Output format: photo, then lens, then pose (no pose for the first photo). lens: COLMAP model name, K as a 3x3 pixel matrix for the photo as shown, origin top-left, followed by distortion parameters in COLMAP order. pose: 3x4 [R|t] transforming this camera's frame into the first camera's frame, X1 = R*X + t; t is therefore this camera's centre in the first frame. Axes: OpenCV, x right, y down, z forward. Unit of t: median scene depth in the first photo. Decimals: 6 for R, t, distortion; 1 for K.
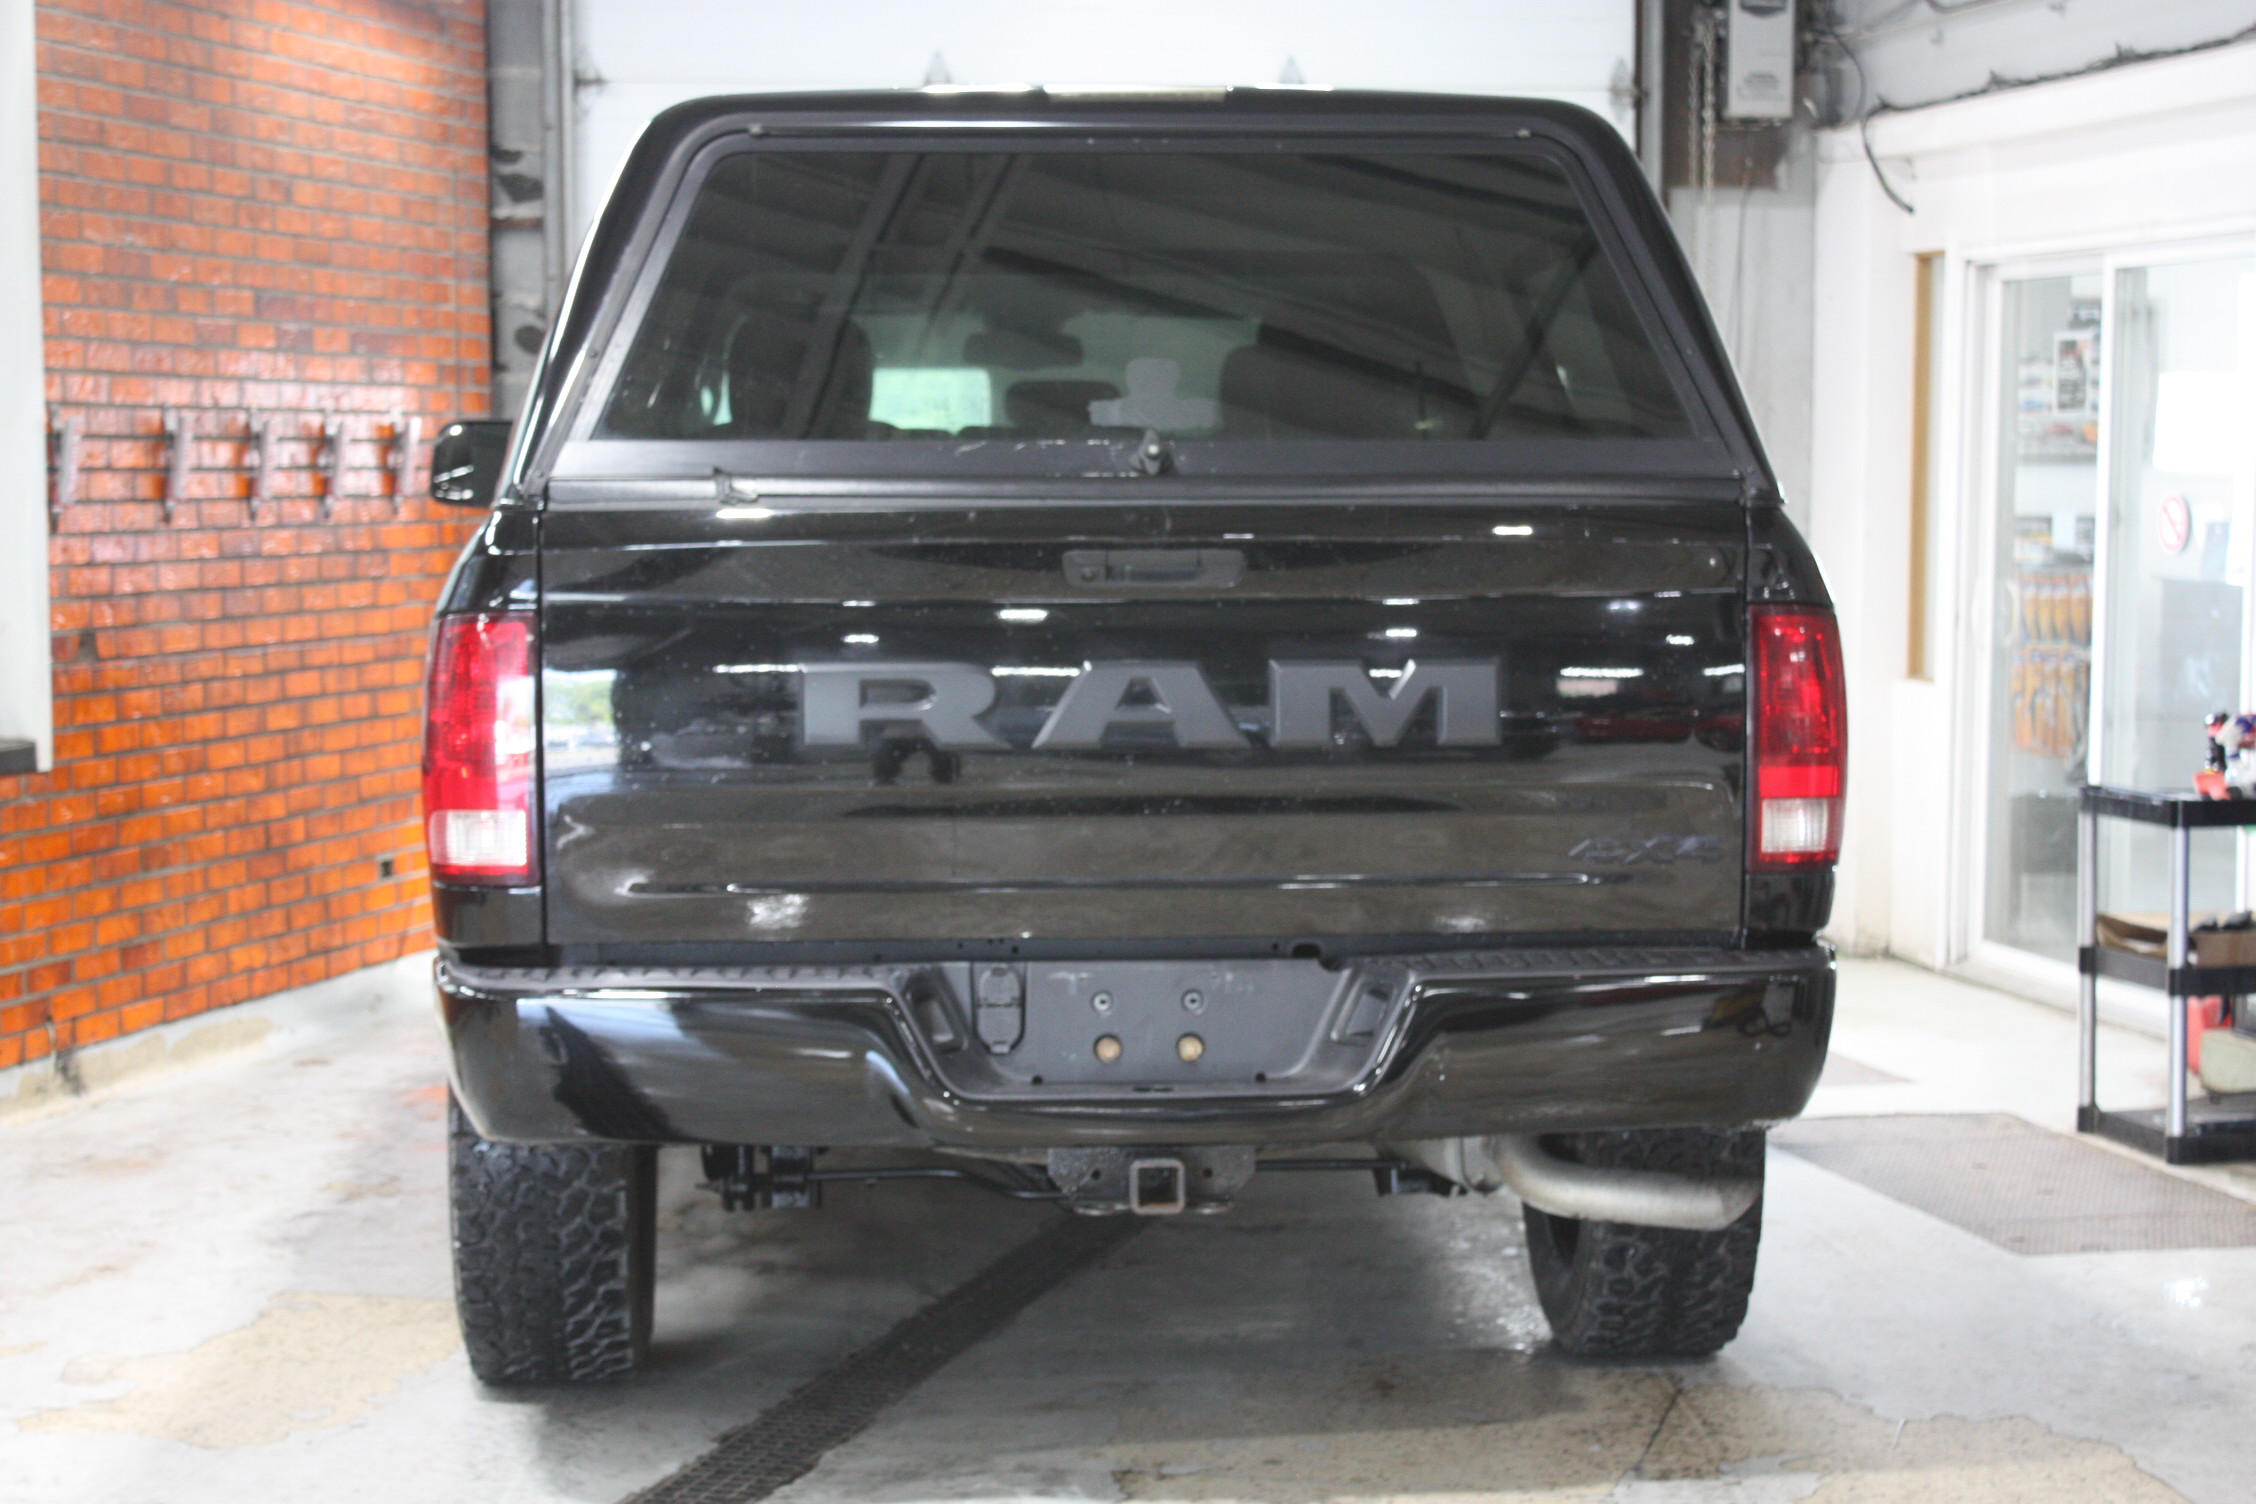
lens RADIAL K [[4164.0, 0, 1116.7], [0, 4164.0, 768.7], [0, 0, 1]] dist [0.045208, 0.000000]
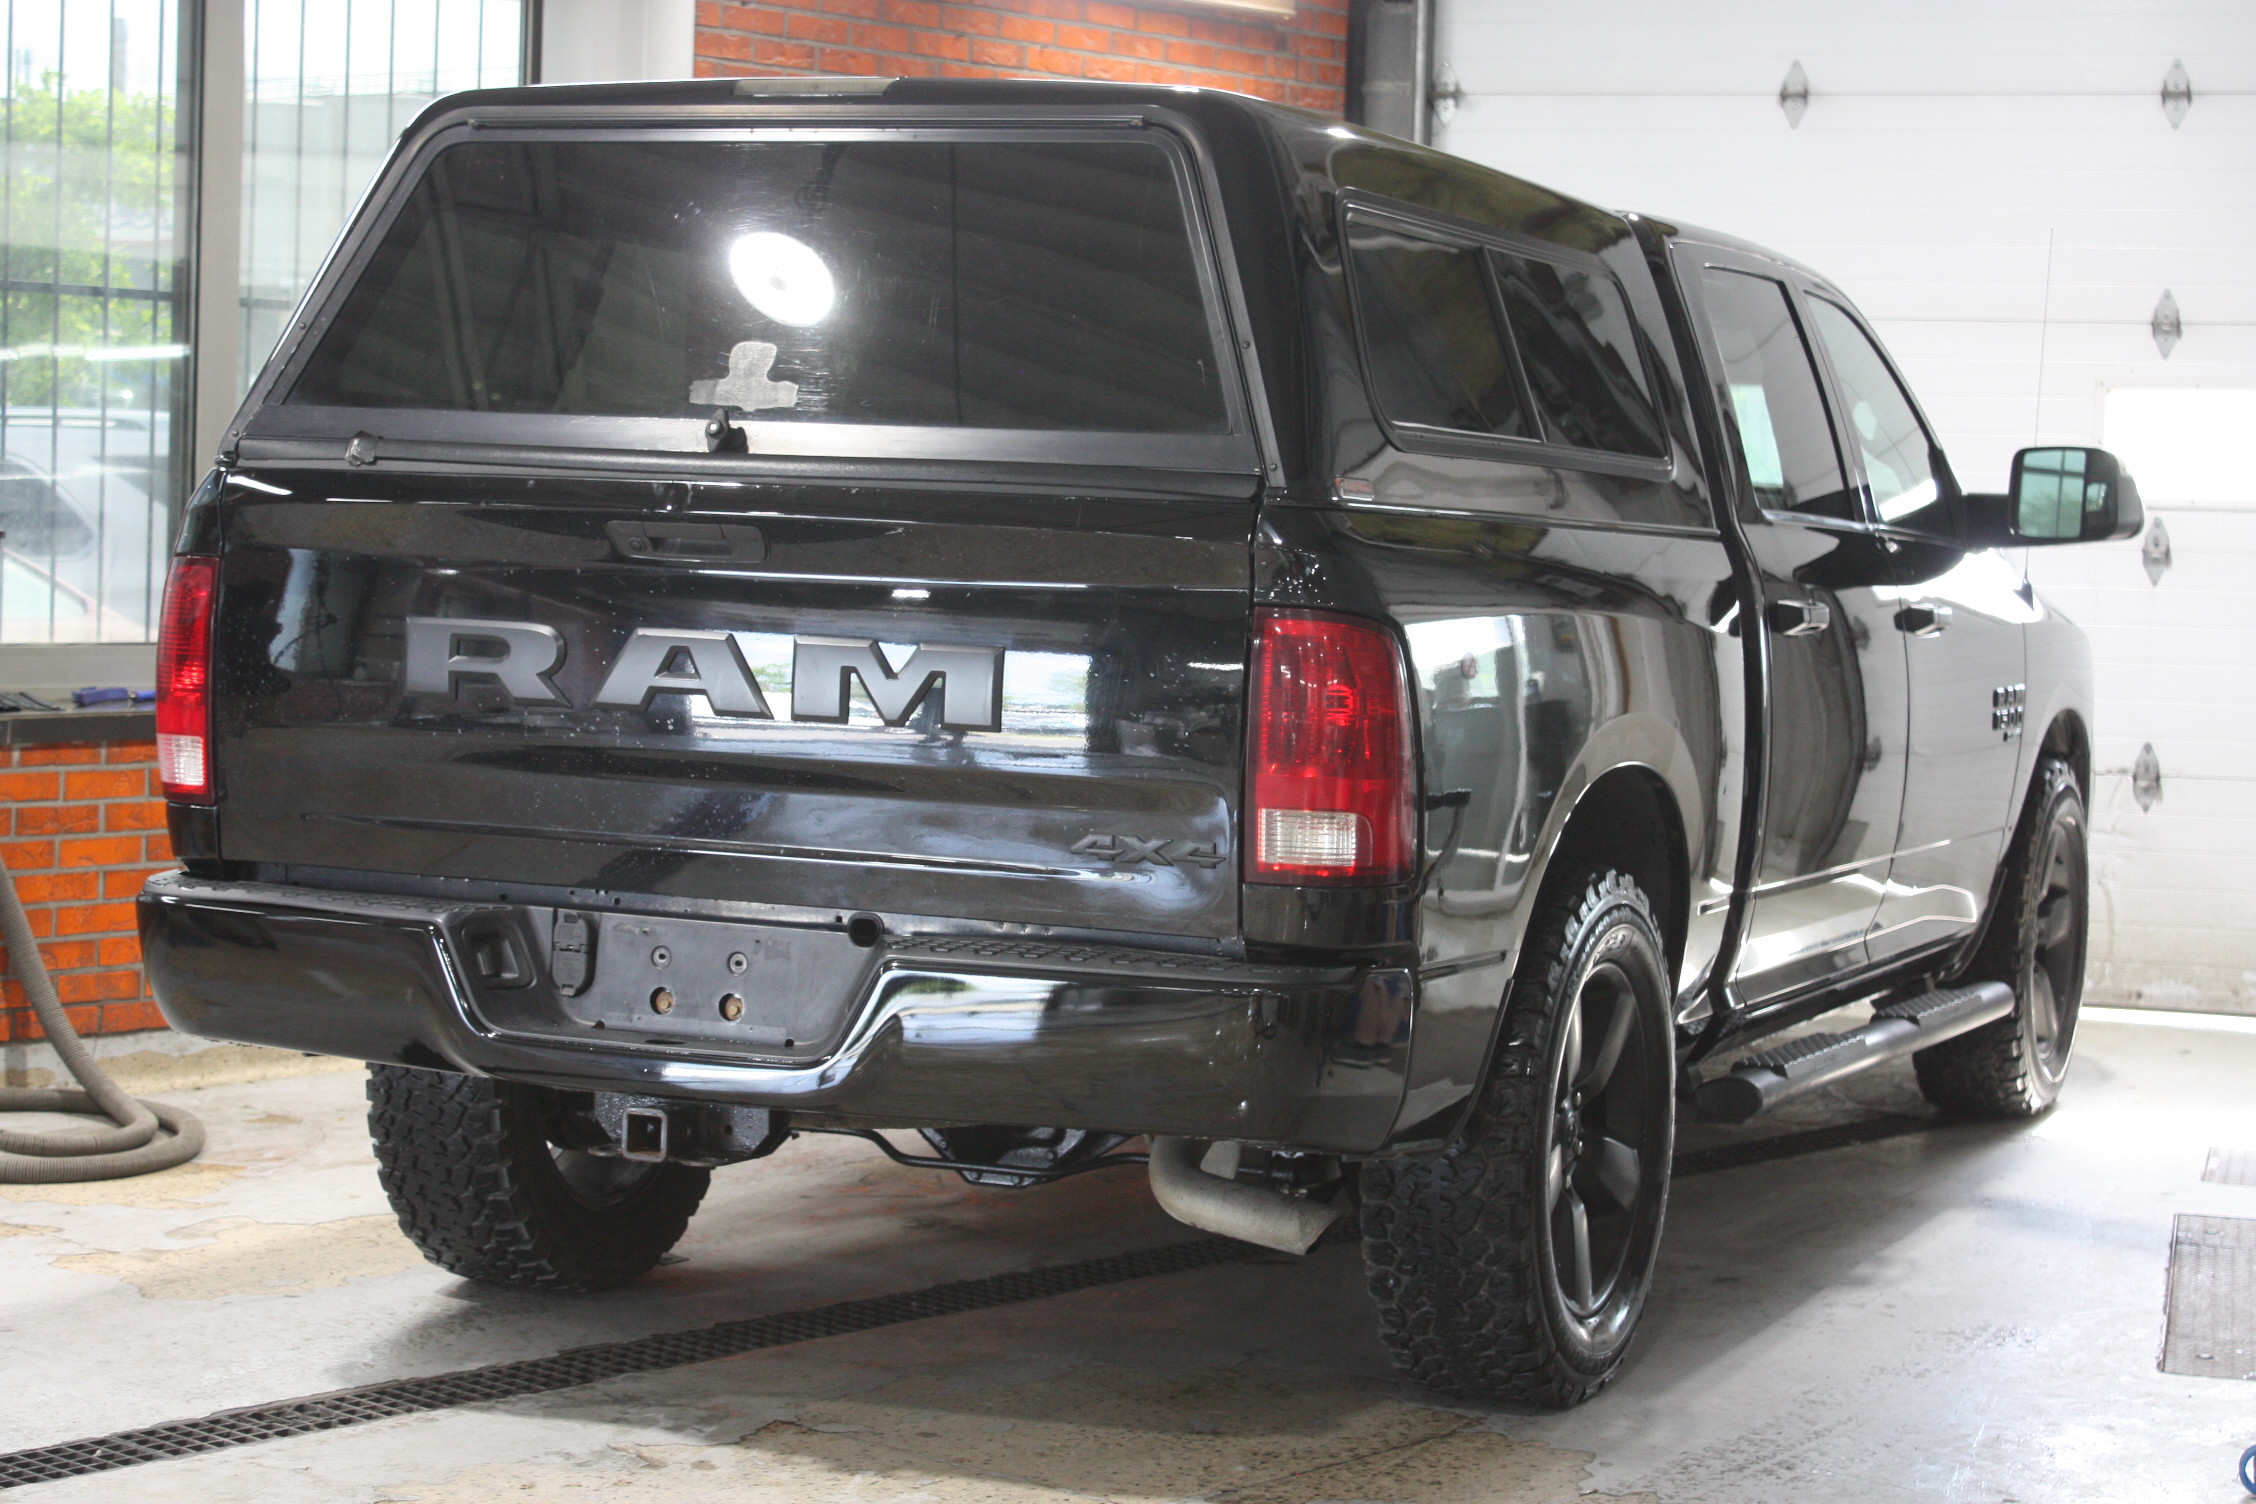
lens RADIAL K [[4164.0, 0, 1129.4], [0, 4164.0, 735.2], [0, 0, 1]] dist [0.045208, 0.000000]
pose [[0.889651, 0.062575, -0.452333, 0.565516], [-0.069555, 0.997577, 0.001202, -0.008493], [0.451312, 0.030393, 0.891848, 0.122804]]
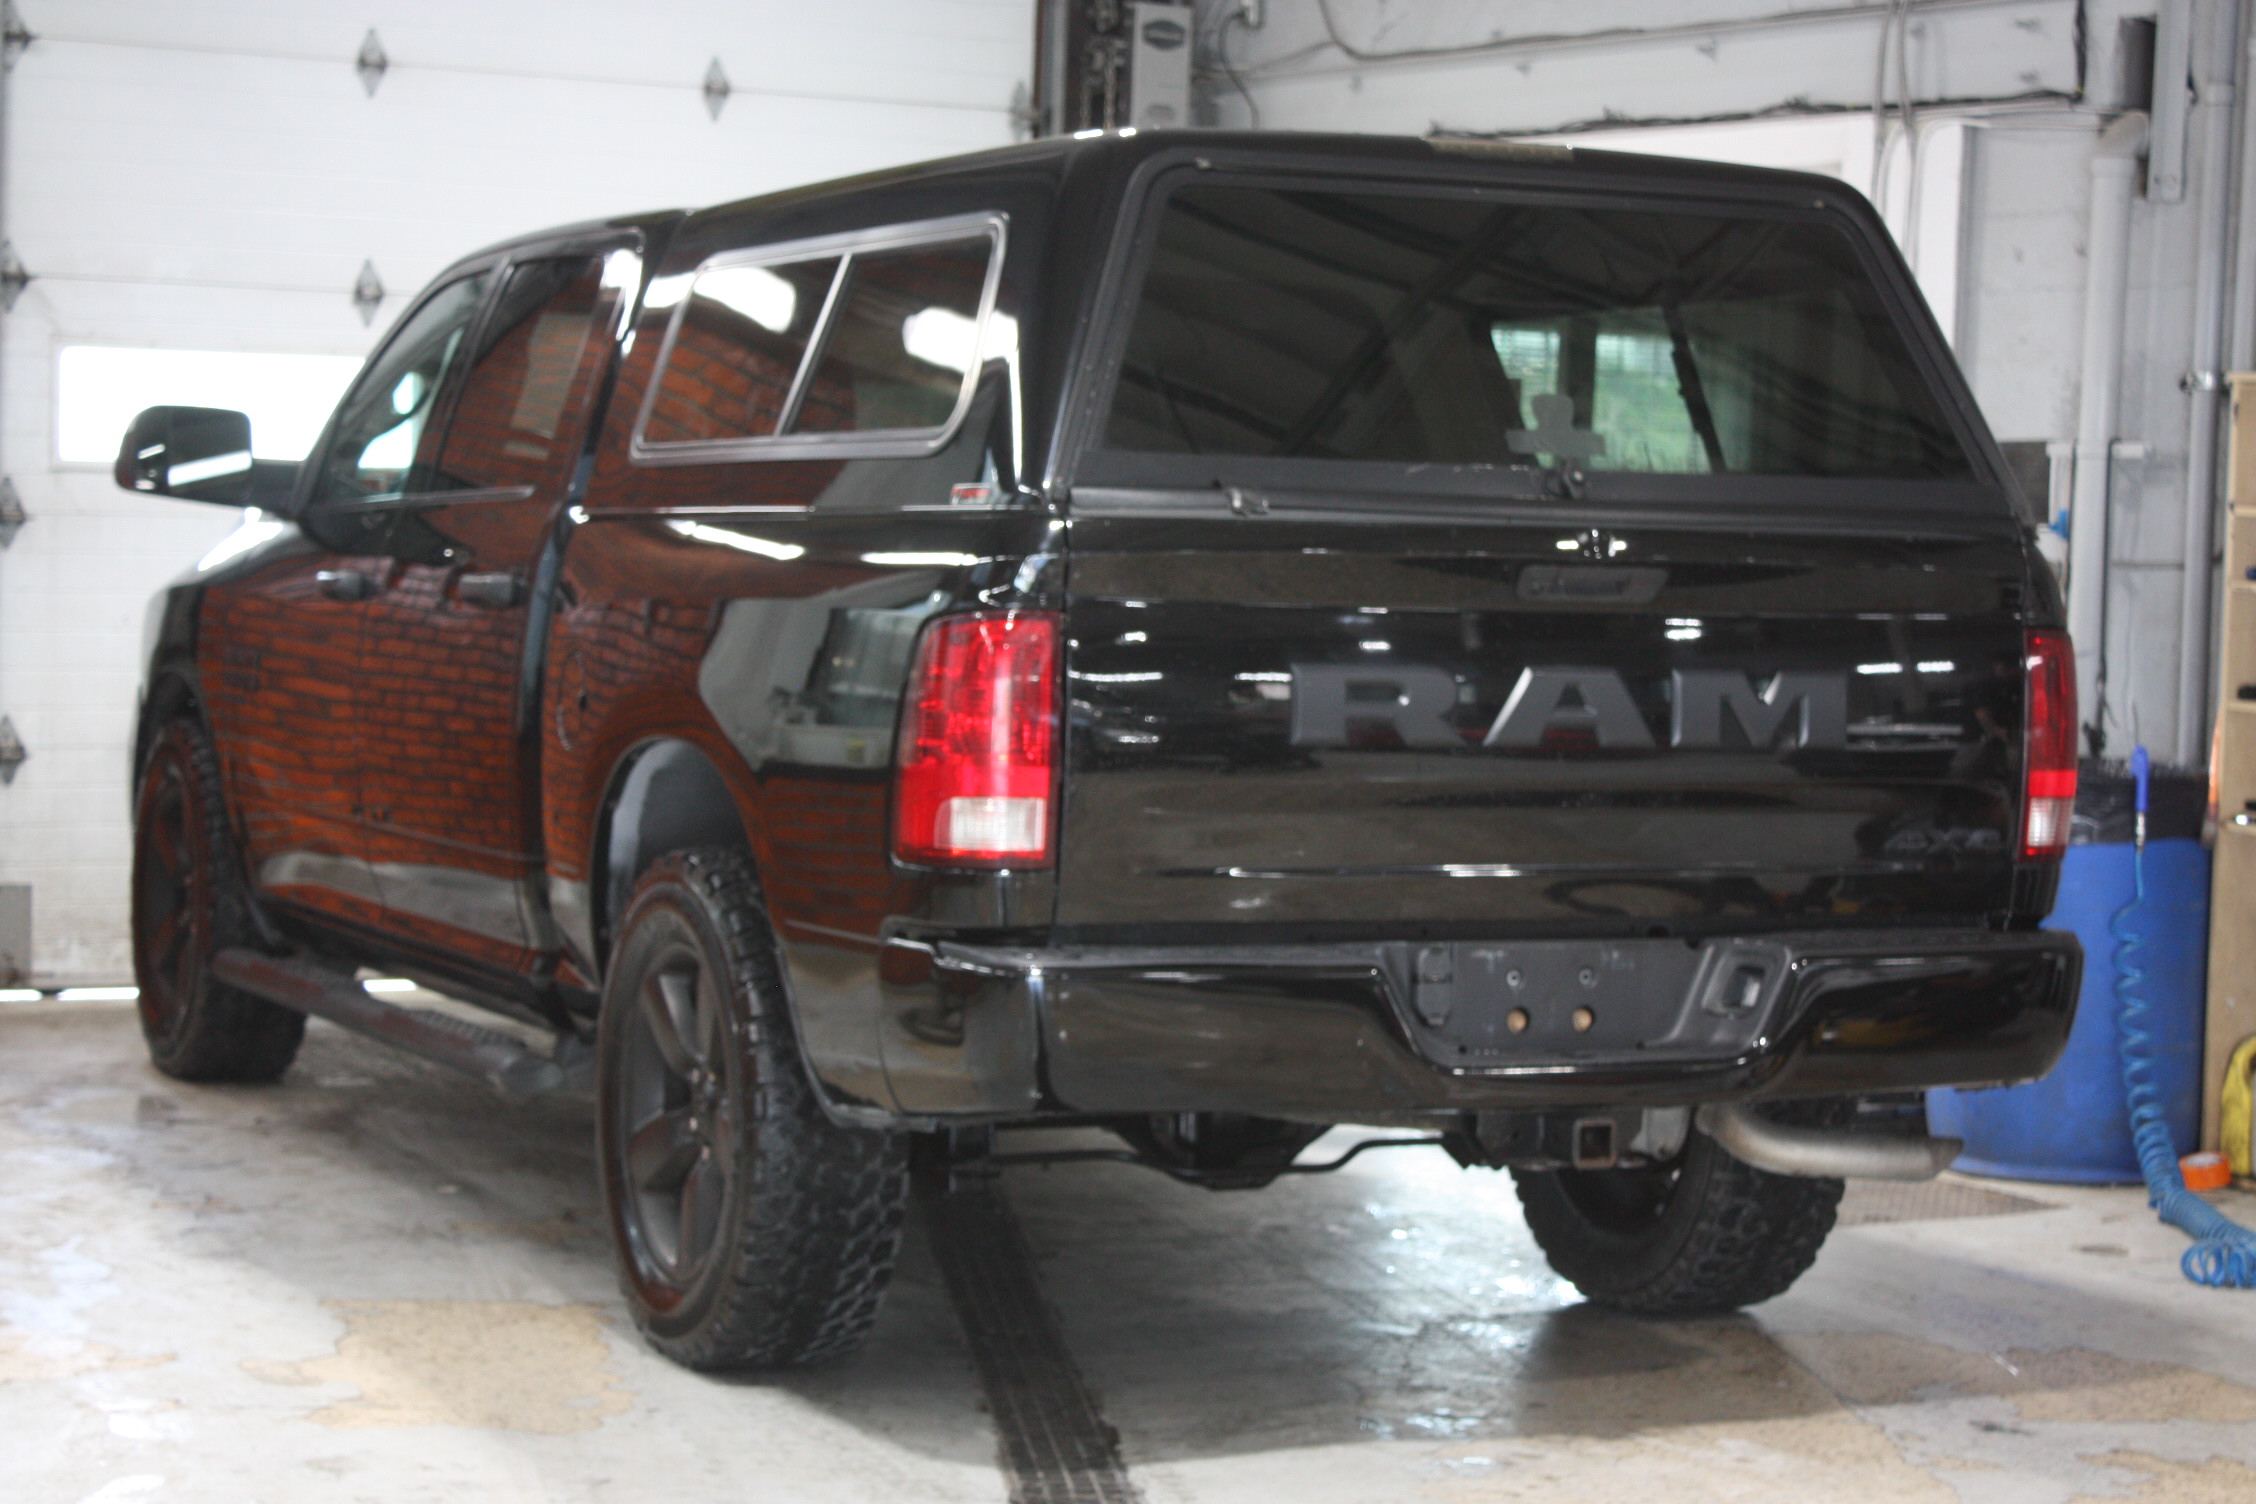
lens RADIAL K [[4640.1, 0, 1132.4], [0, 4640.1, 752.6], [0, 0, 1]] dist [0.036167, 0.000000]
pose [[0.935600, 0.012391, 0.352845, -0.527119], [-0.007698, 0.999862, -0.014701, 0.015418], [-0.352979, 0.011038, 0.935566, -0.107273]]
